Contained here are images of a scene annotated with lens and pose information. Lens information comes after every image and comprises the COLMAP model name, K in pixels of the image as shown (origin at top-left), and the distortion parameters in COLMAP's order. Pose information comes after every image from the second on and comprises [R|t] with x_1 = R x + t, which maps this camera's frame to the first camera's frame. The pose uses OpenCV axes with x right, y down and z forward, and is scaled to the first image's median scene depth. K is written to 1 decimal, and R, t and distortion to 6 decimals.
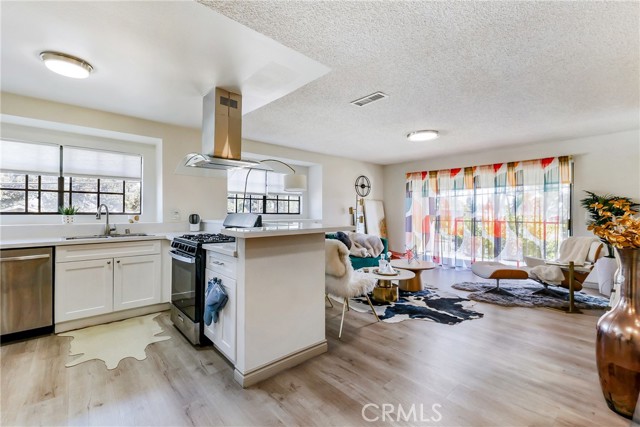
lens RADIAL K [[285.8, 0, 319.6], [0, 285.8, 211.8], [0, 0, 1]] dist [0.004490, 0.000711]
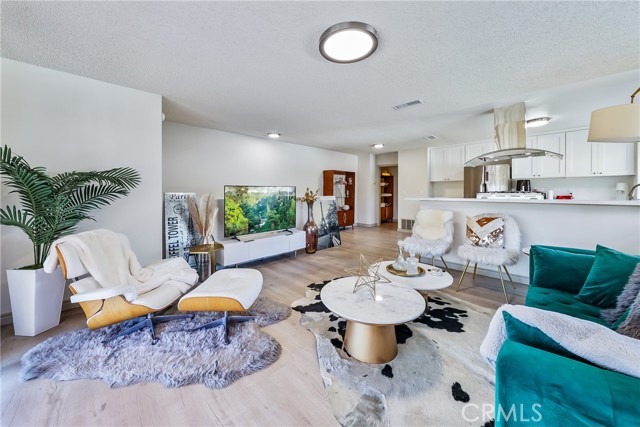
lens RADIAL K [[233.5, 0, 318.4], [0, 233.5, 193.7], [0, 0, 1]] dist [0.001852, -0.000061]
pose [[-0.998282, -0.000760, -0.058589, 0.365965], [-0.000723, 1.000000, -0.000637, 0.008083], [0.058589, -0.000594, -0.998282, 1.181977]]
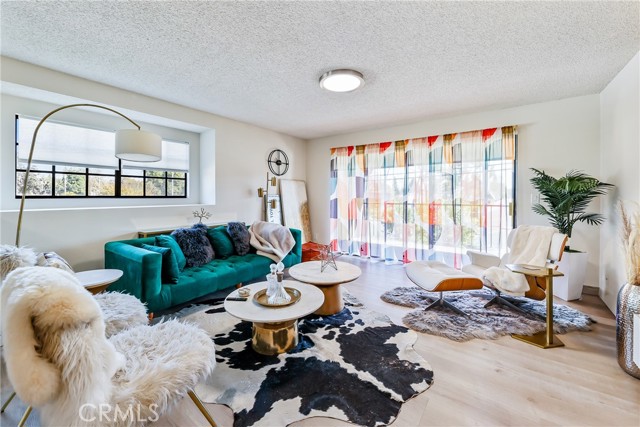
lens RADIAL K [[259.8, 0, 316.0], [0, 259.8, 195.1], [0, 0, 1]] dist [-0.000991, 0.000057]
pose [[0.982587, -0.003288, 0.185775, 0.155452], [0.002545, 0.999988, 0.004241, -0.000336], [-0.185787, -0.003694, 0.982583, 0.336239]]
